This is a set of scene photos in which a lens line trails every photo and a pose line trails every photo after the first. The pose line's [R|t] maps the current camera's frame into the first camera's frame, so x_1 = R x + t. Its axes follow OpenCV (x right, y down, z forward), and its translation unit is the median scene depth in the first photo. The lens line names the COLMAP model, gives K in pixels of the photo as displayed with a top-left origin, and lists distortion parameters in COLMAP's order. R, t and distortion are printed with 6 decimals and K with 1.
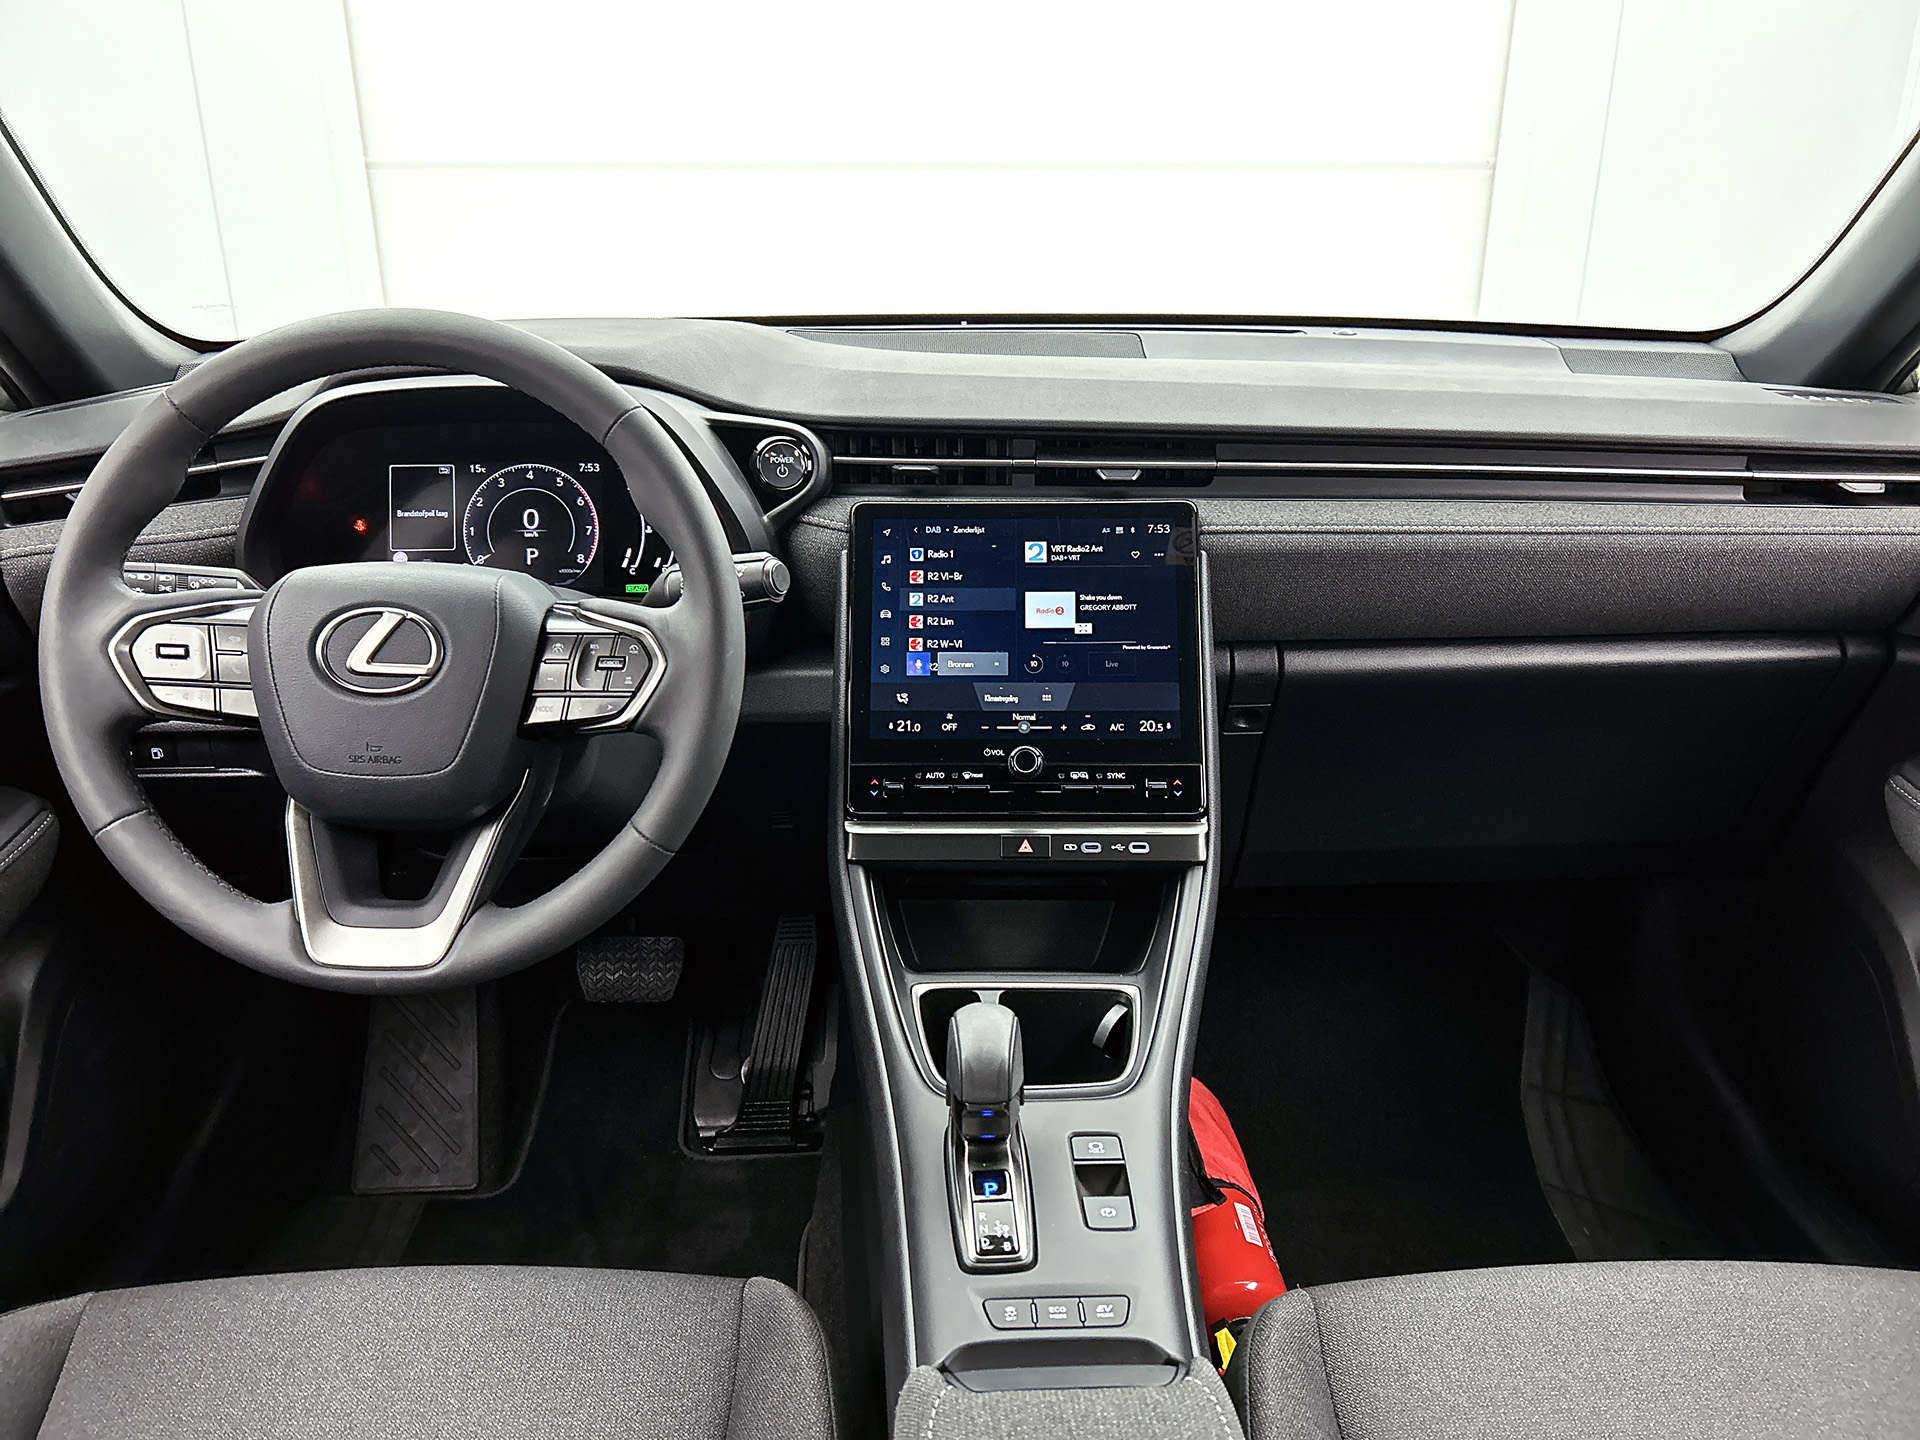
lens RADIAL K [[1437.3, 0, 960.0], [0, 1437.3, 720.0], [0, 0, 1]] dist [-0.003480, -0.003256]
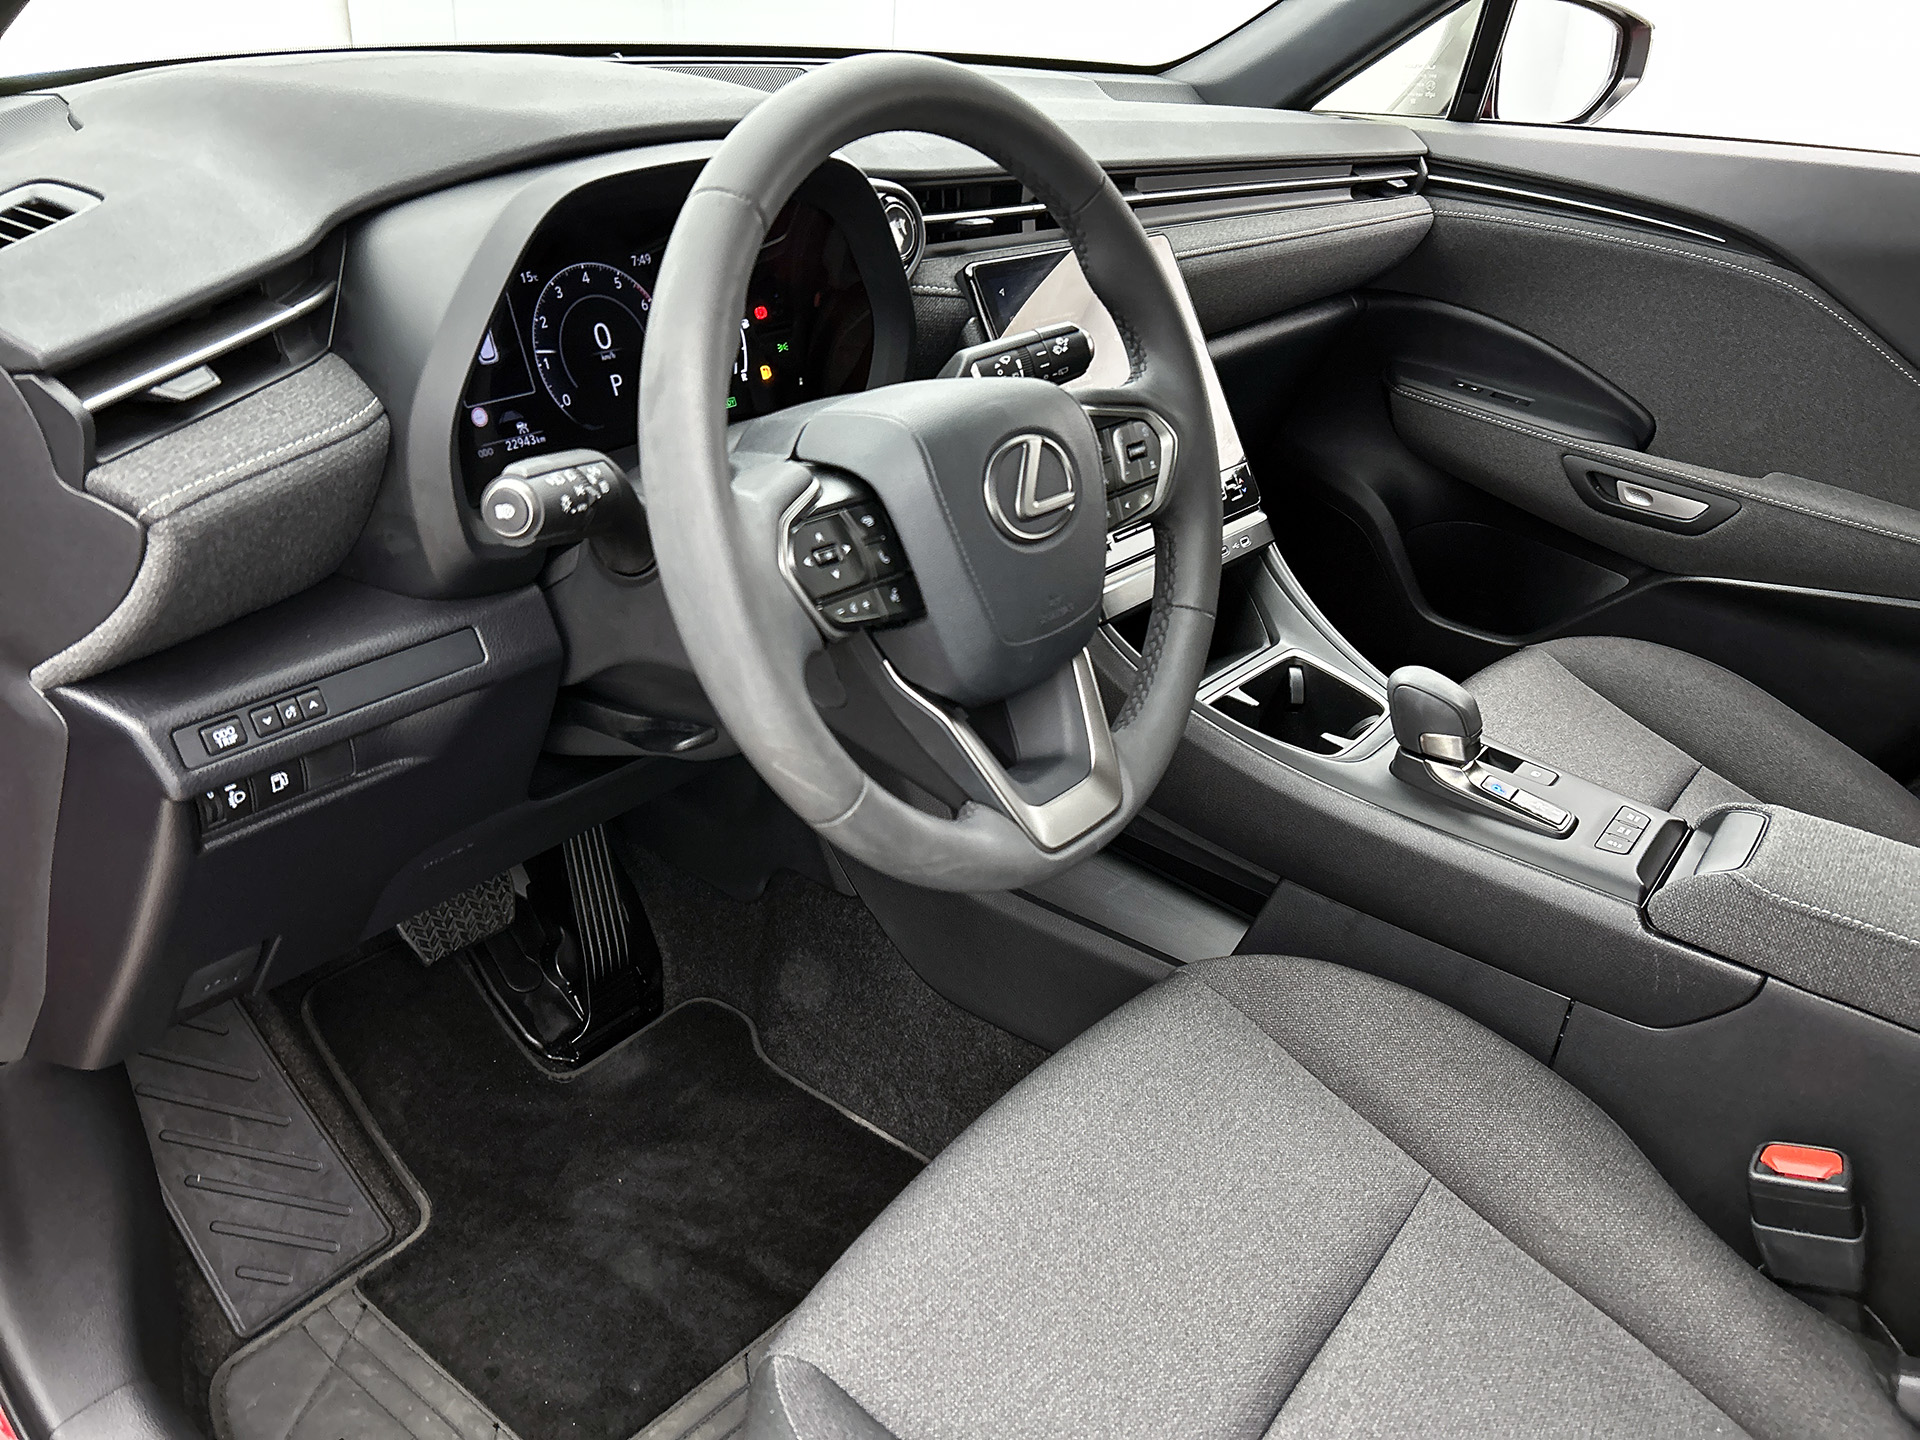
lens RADIAL K [[1461.0, 0, 971.1], [0, 1461.0, 722.2], [0, 0, 1]] dist [0.009898, -0.003276]
pose [[0.616719, -0.325582, 0.716696, -0.849186], [0.198348, 0.945353, 0.258778, -0.114852], [-0.761784, -0.017438, 0.647596, 0.363256]]
